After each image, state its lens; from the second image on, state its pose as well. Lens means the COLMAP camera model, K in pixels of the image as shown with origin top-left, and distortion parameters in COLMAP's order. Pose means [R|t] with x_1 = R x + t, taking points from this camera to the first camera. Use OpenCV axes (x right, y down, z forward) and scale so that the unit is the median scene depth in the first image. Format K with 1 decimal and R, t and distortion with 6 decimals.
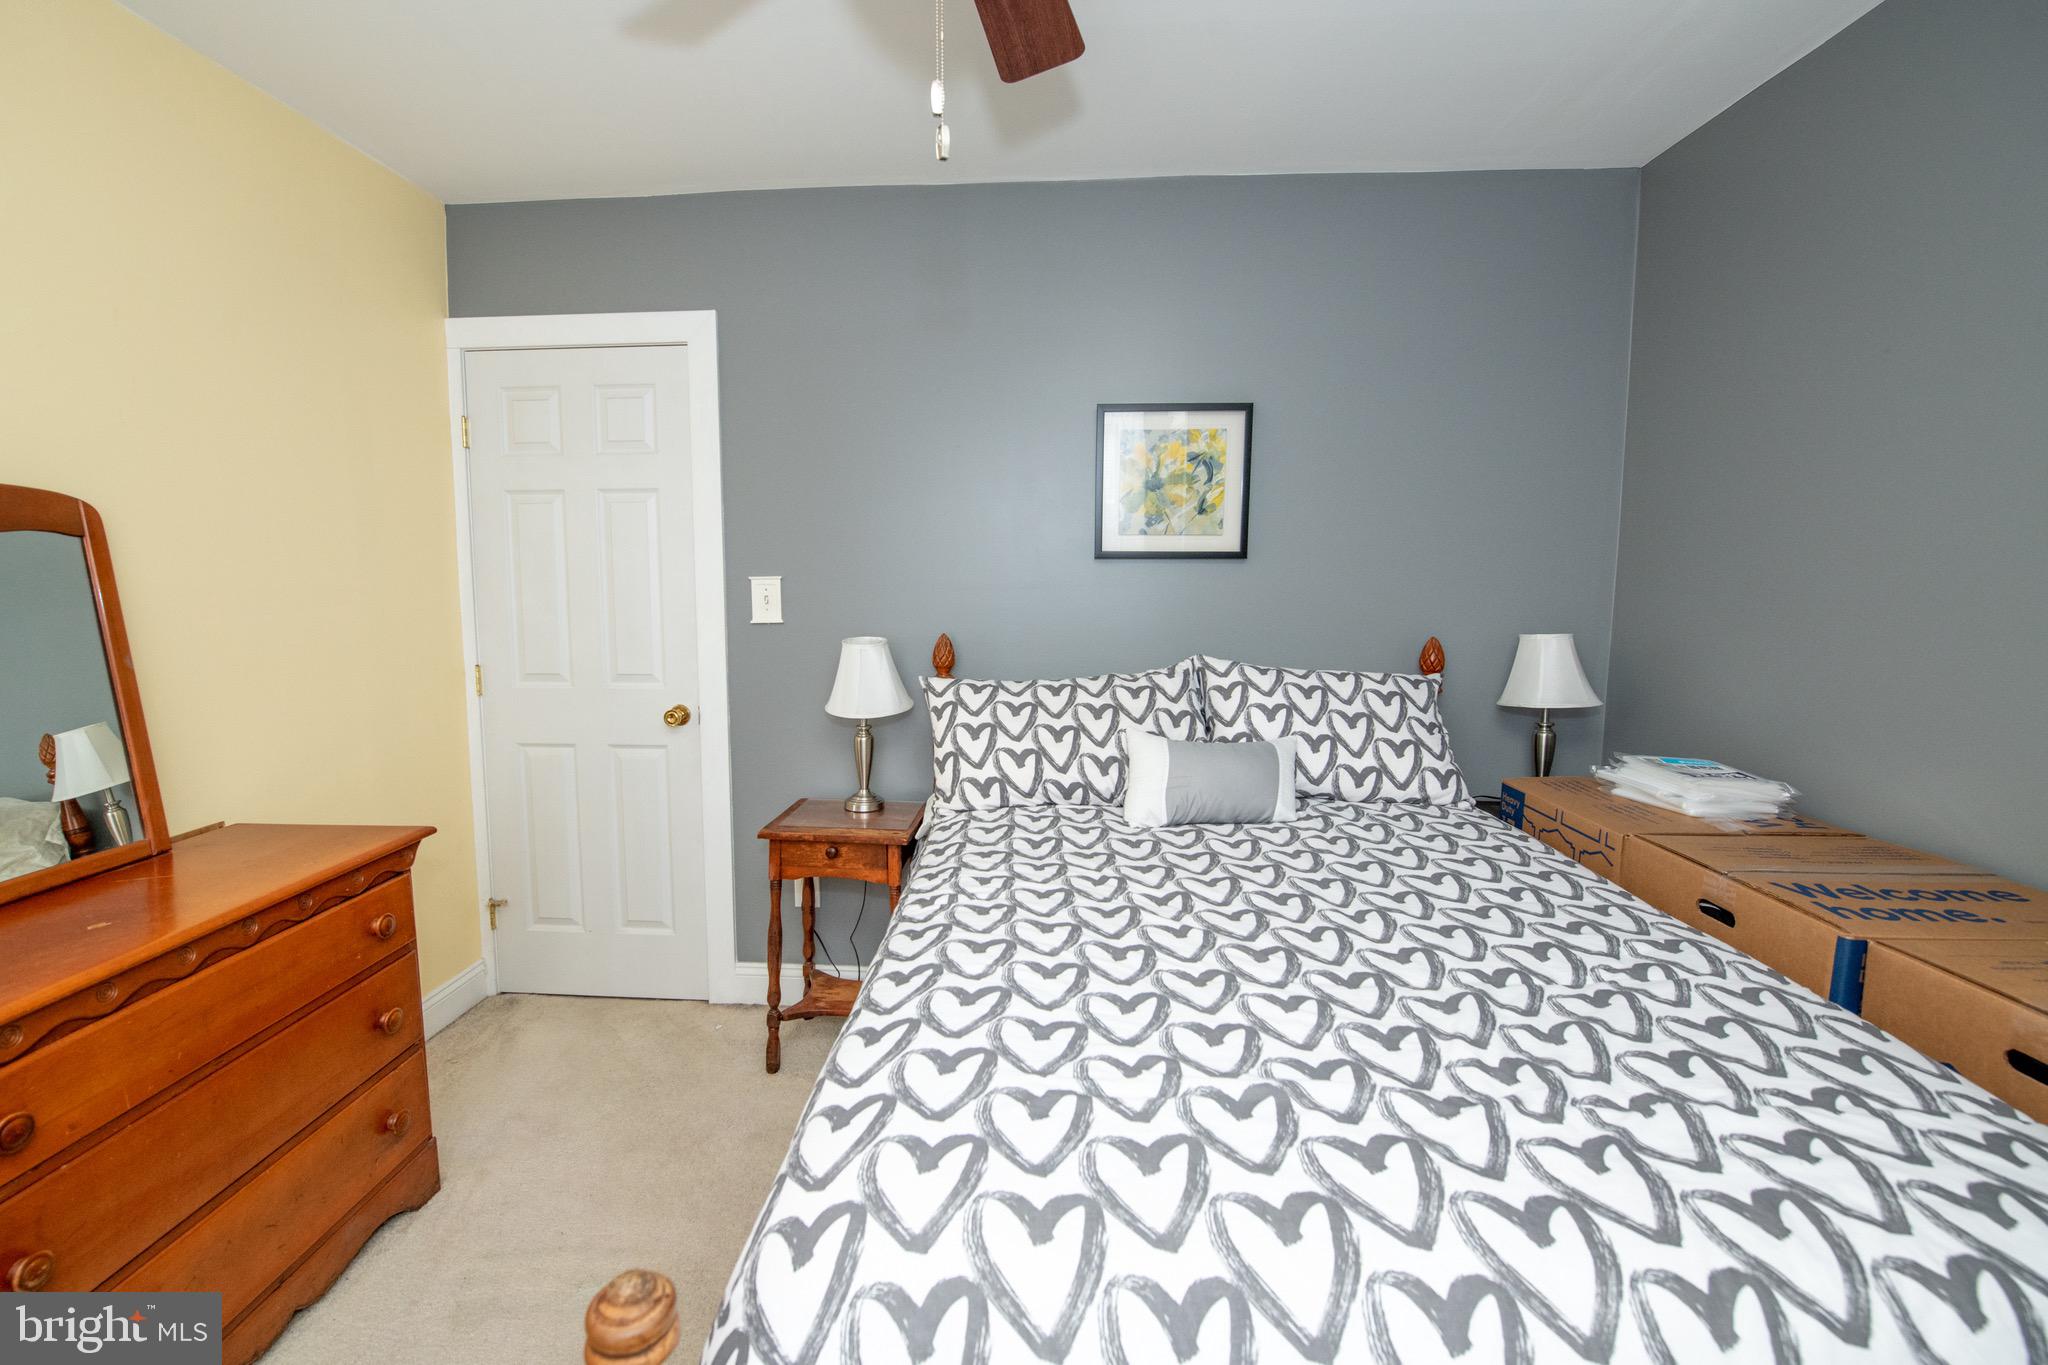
lens RADIAL K [[907.1, 0, 983.8], [0, 907.1, 652.2], [0, 0, 1]] dist [-0.020992, -0.000810]
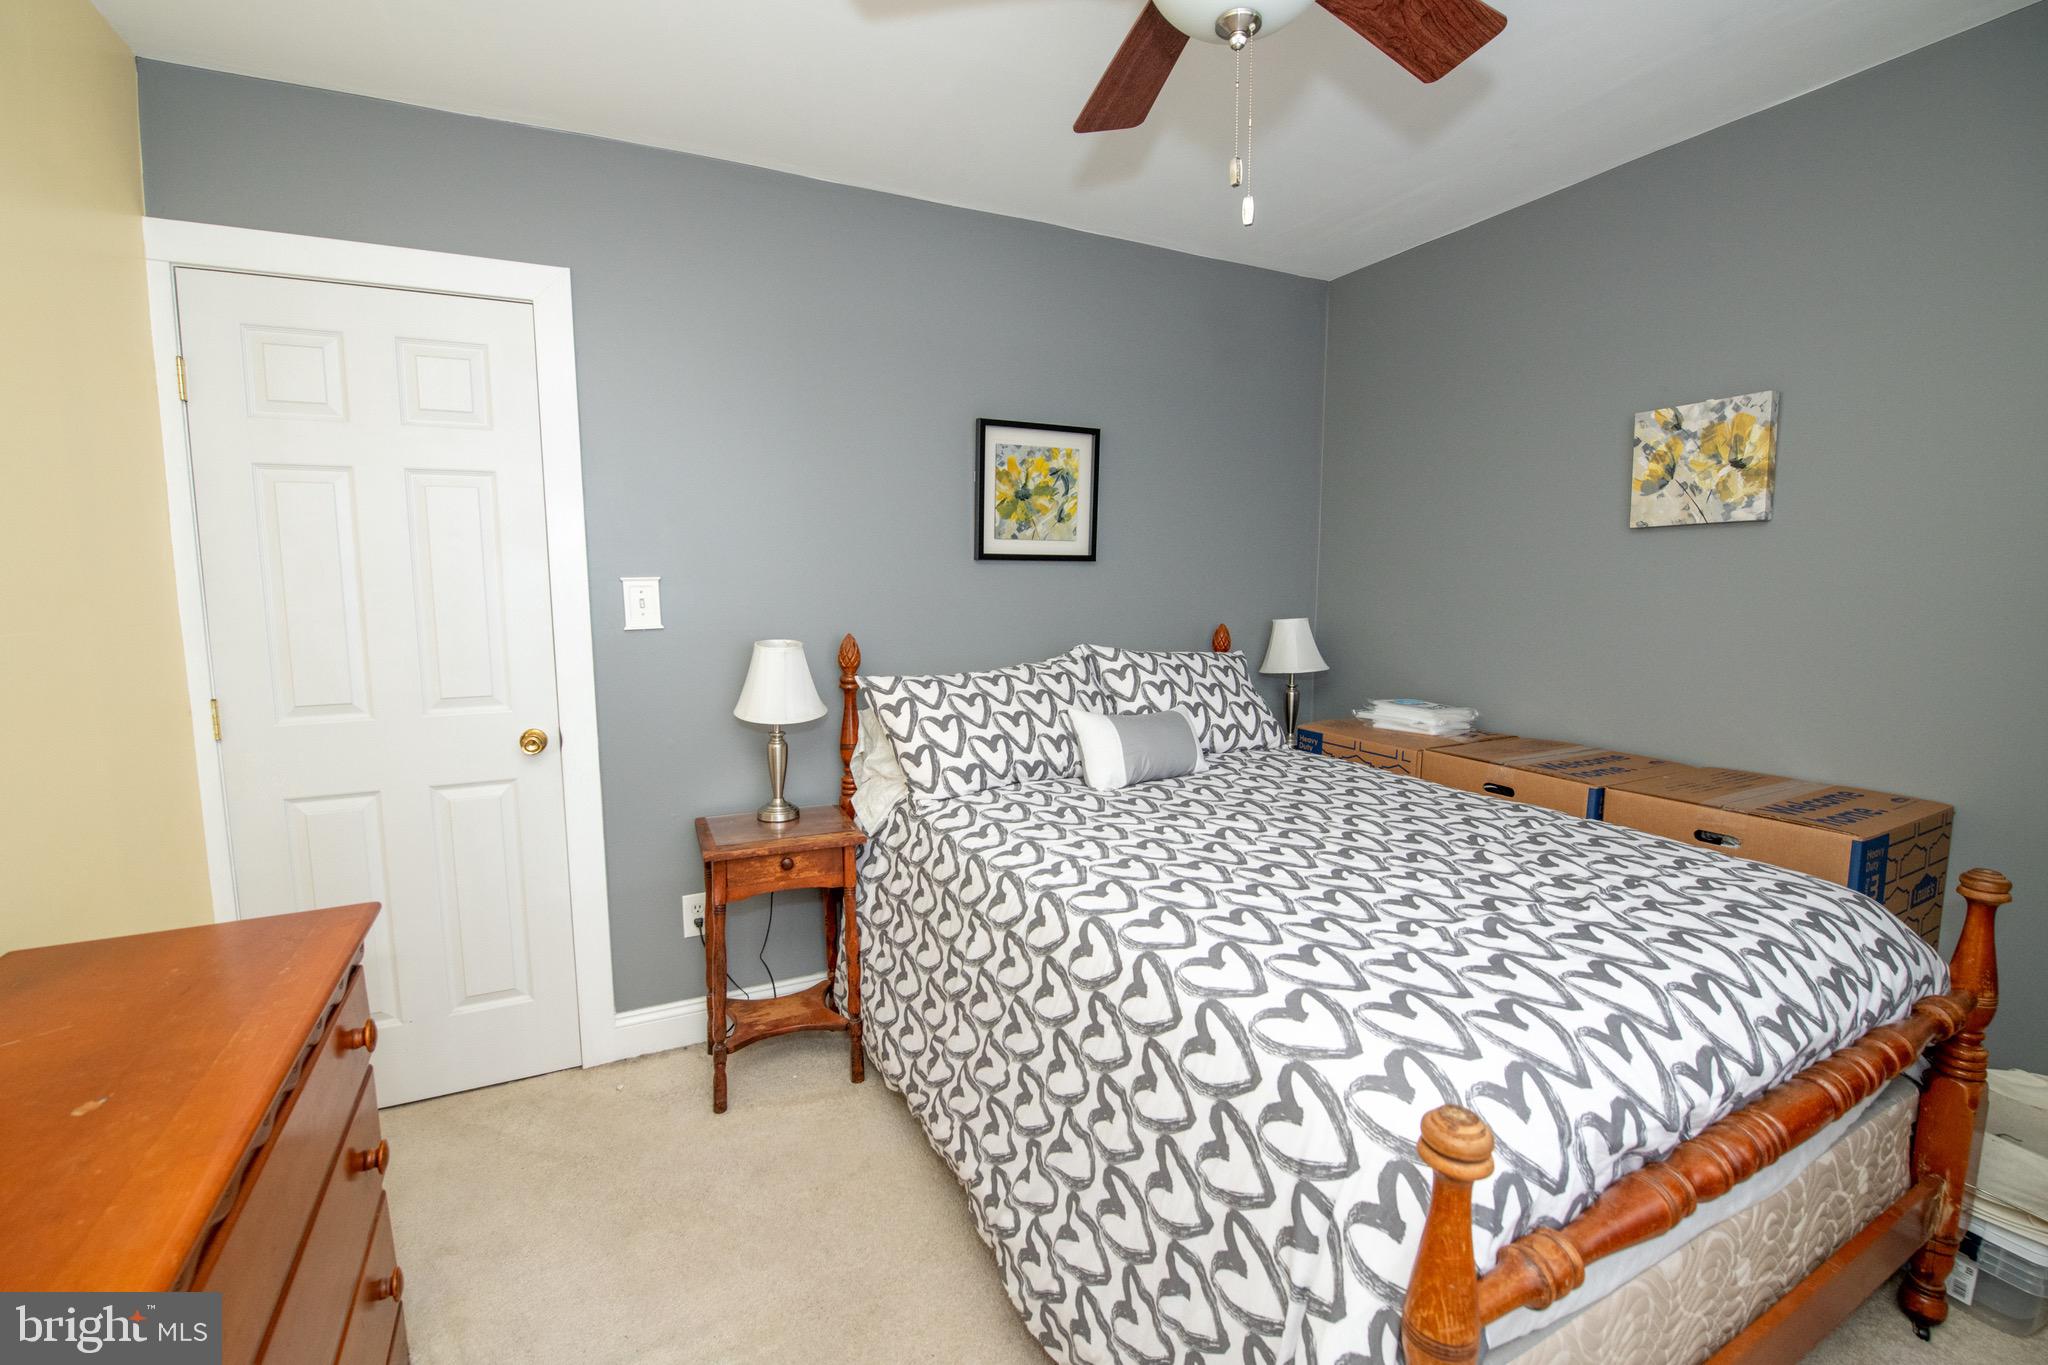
lens RADIAL K [[886.3, 0, 1034.3], [0, 886.3, 665.6], [0, 0, 1]] dist [-0.018542, -0.000705]
pose [[0.858962, -0.051882, 0.509404, -0.445596], [0.046755, 0.998645, 0.022872, 0.002010], [-0.509900, 0.004171, 0.860224, 0.063246]]
